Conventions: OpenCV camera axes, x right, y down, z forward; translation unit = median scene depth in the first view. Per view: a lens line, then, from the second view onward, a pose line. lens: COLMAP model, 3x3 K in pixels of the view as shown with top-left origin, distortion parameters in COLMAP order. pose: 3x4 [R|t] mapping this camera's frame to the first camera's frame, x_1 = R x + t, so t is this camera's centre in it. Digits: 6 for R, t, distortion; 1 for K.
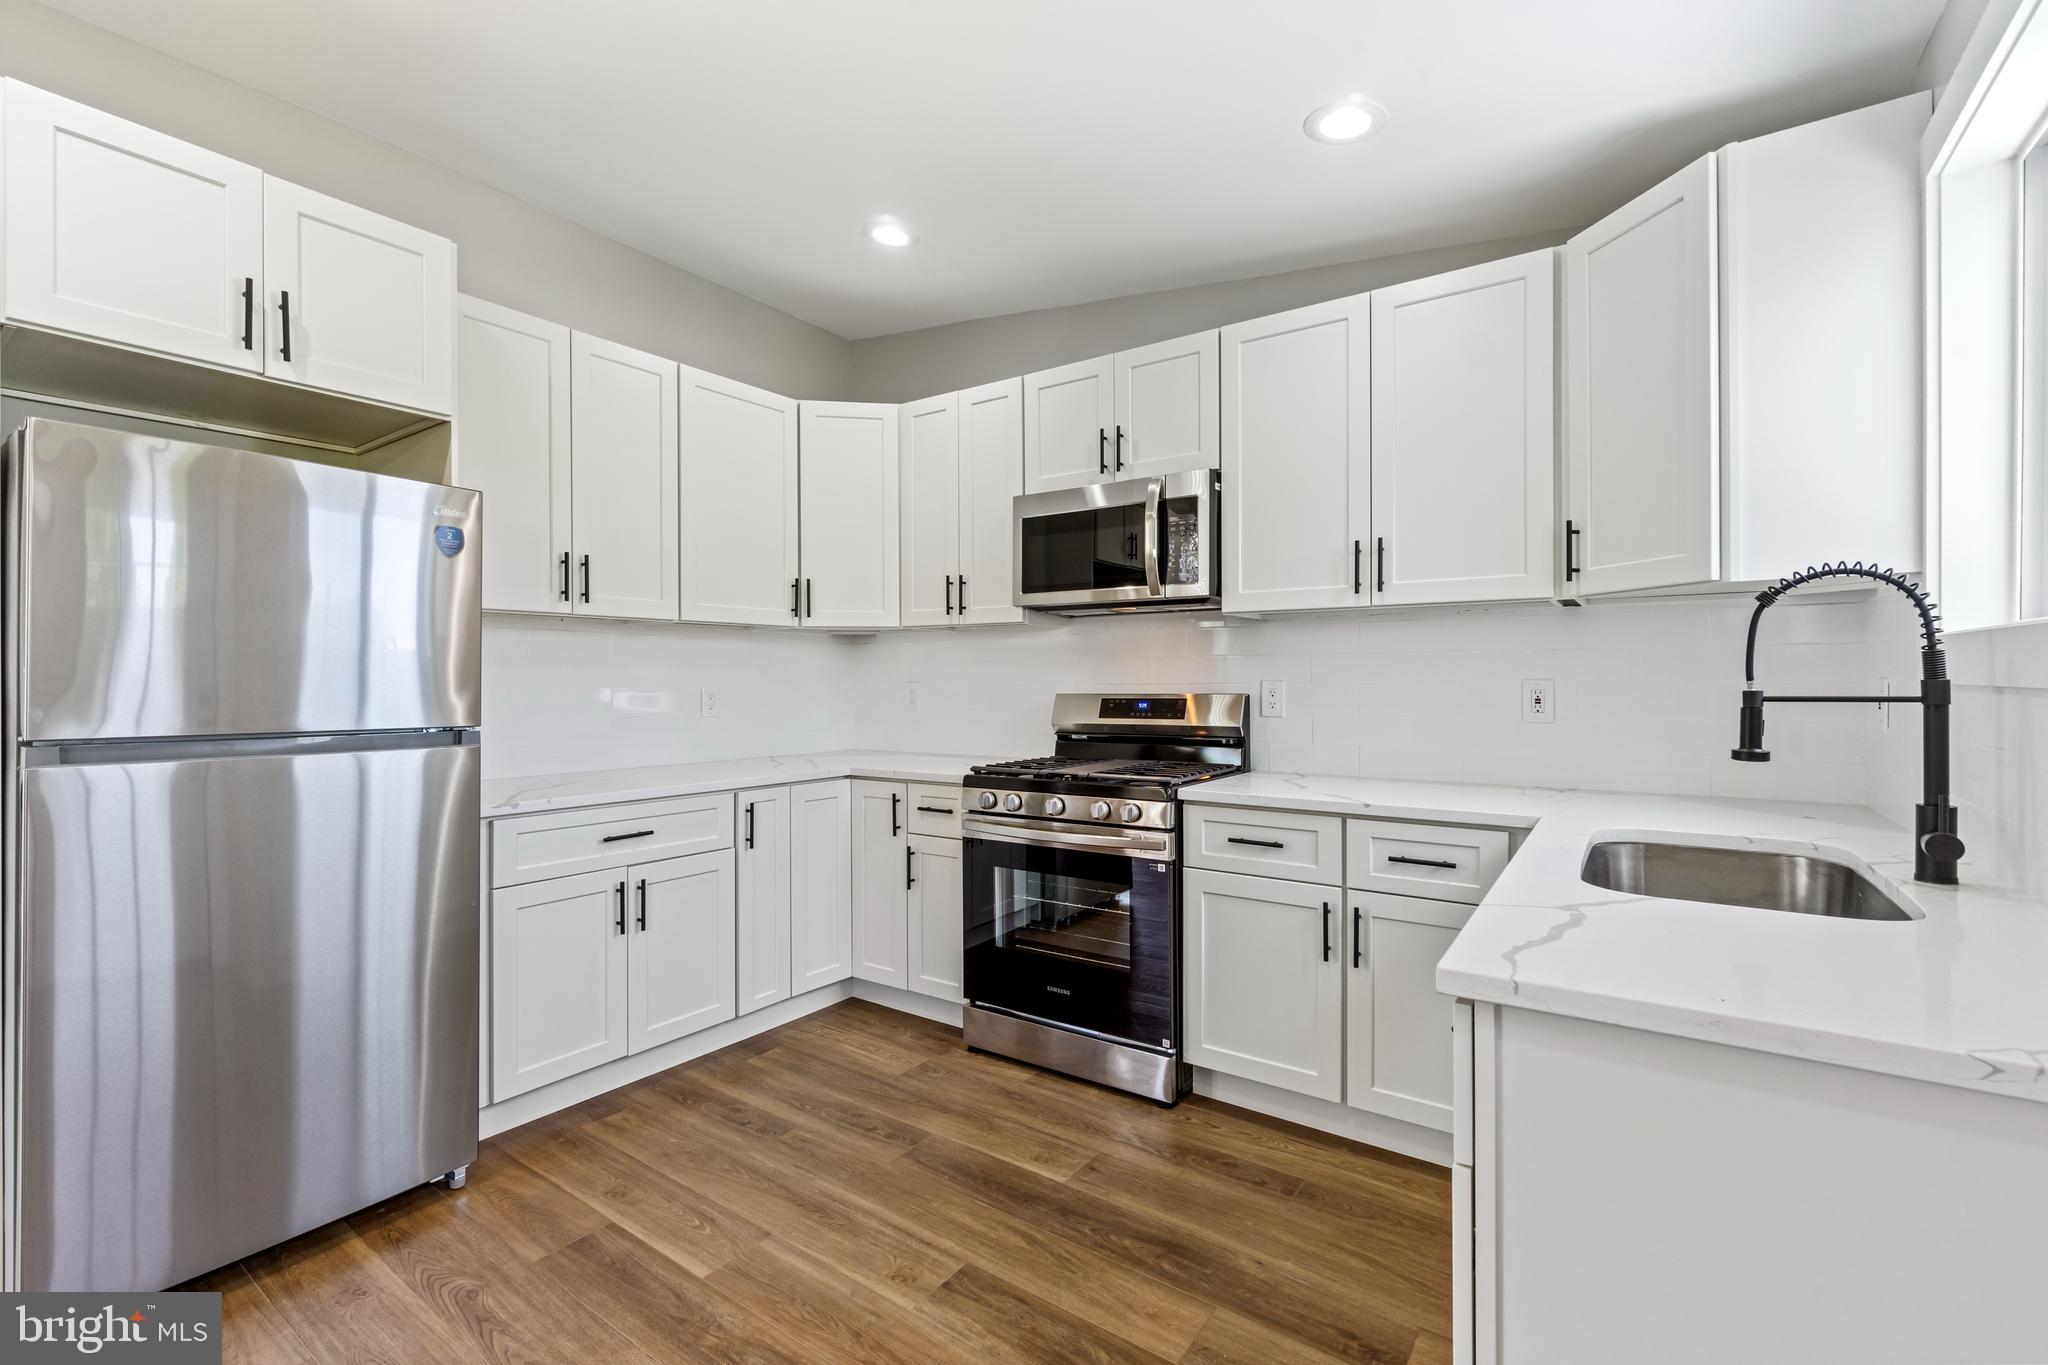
lens RADIAL K [[877.2, 0, 1026.0], [0, 877.2, 668.0], [0, 0, 1]] dist [-0.002071, 0.000239]
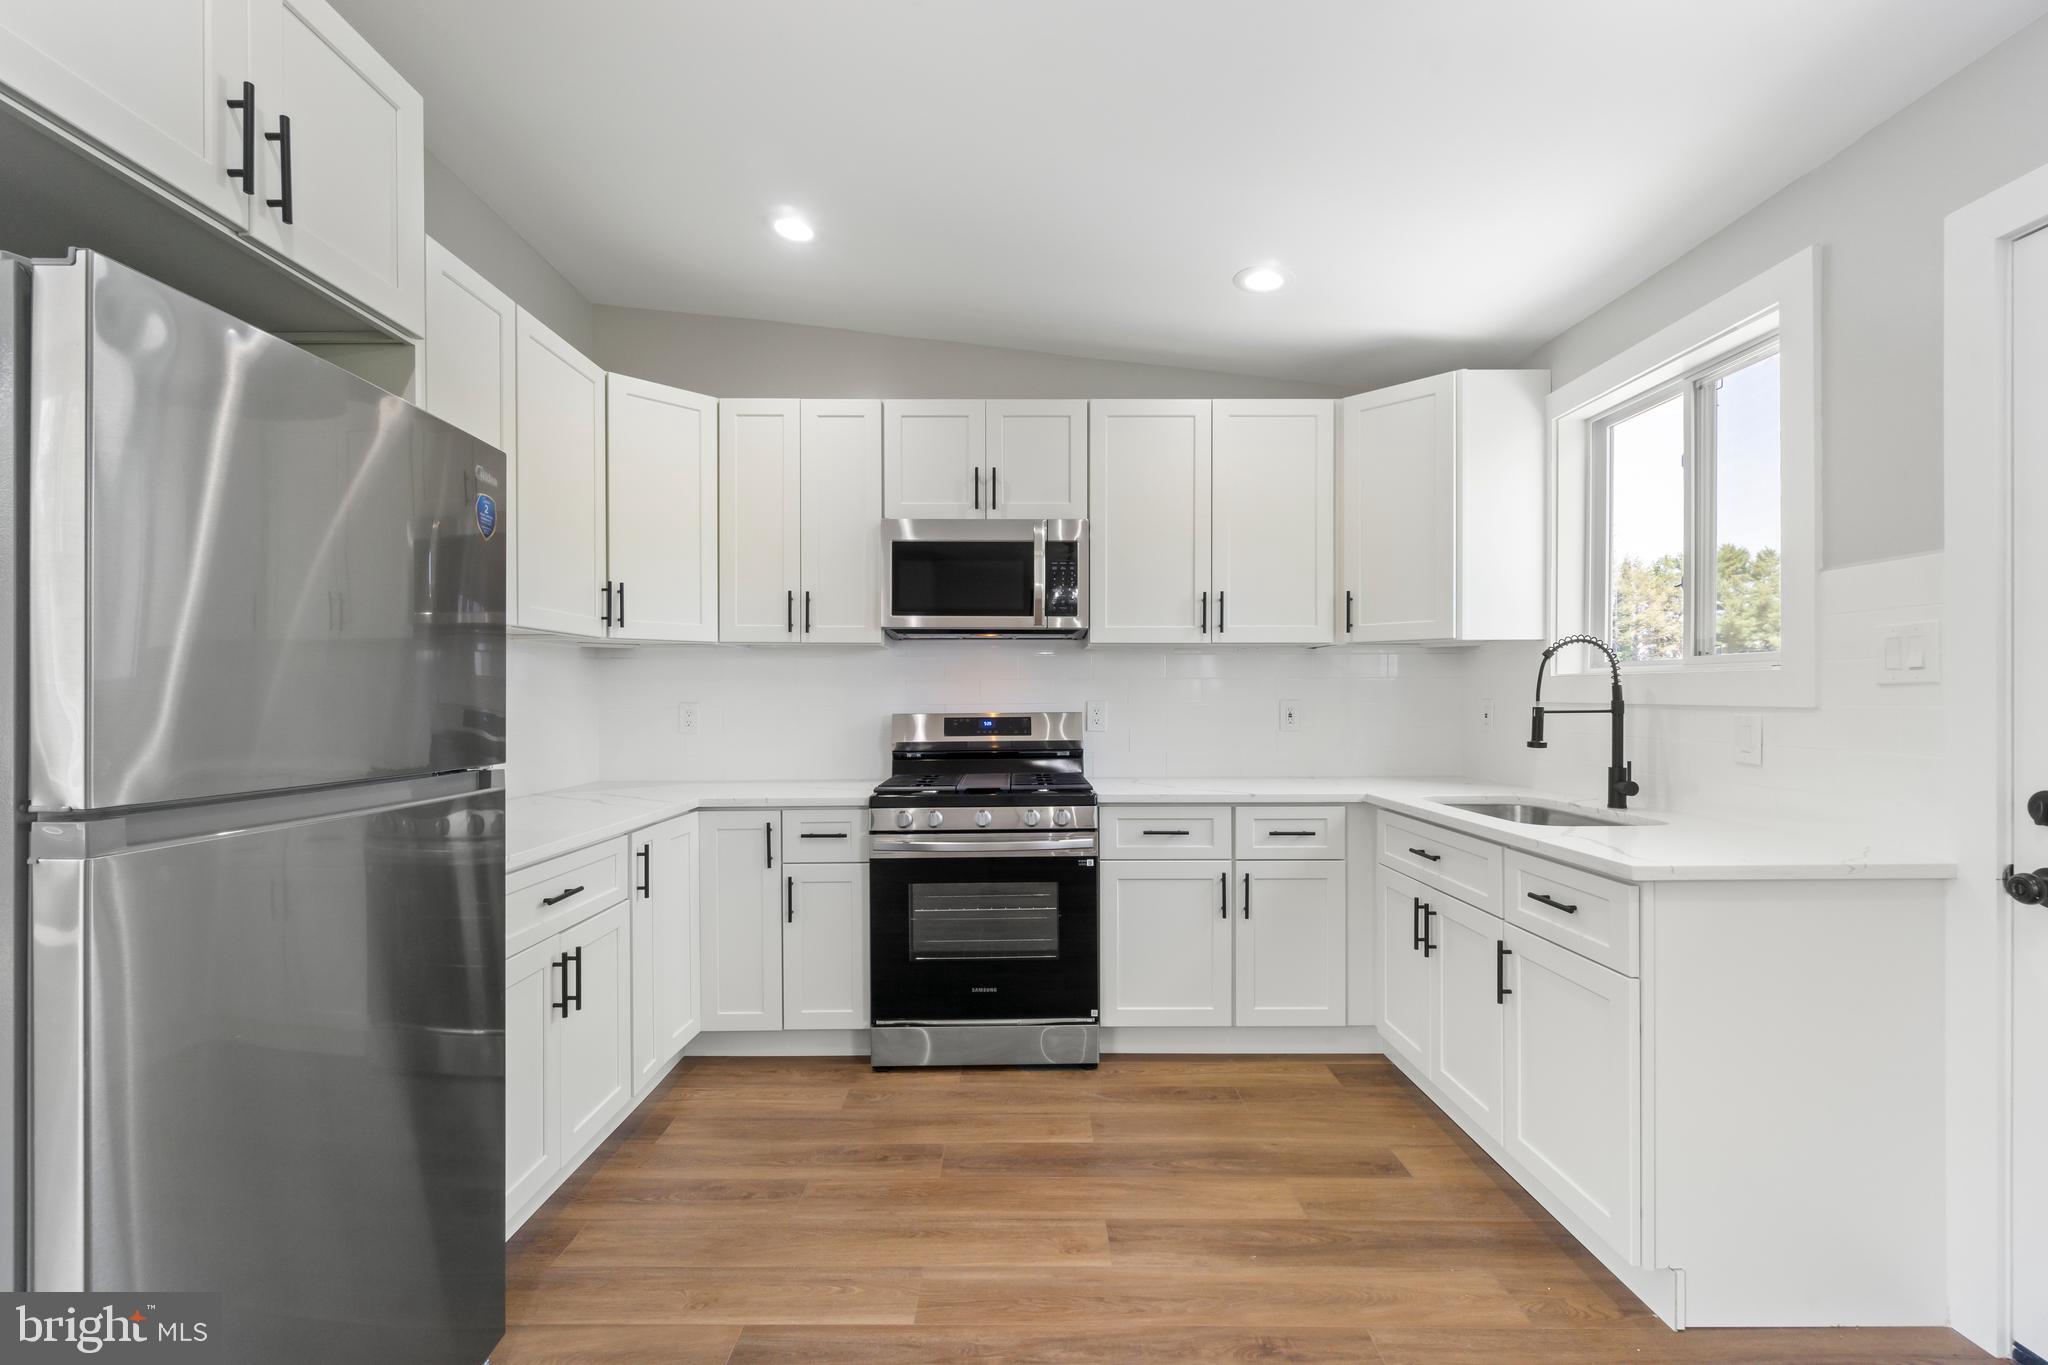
lens RADIAL K [[874.9, 0, 1023.3], [0, 874.9, 688.5], [0, 0, 1]] dist [-0.003978, -0.000128]
pose [[0.819134, 0.006895, 0.573561, -0.565464], [-0.007608, 0.999970, -0.001156, -0.000310], [-0.573552, -0.003417, 0.819162, 0.101658]]
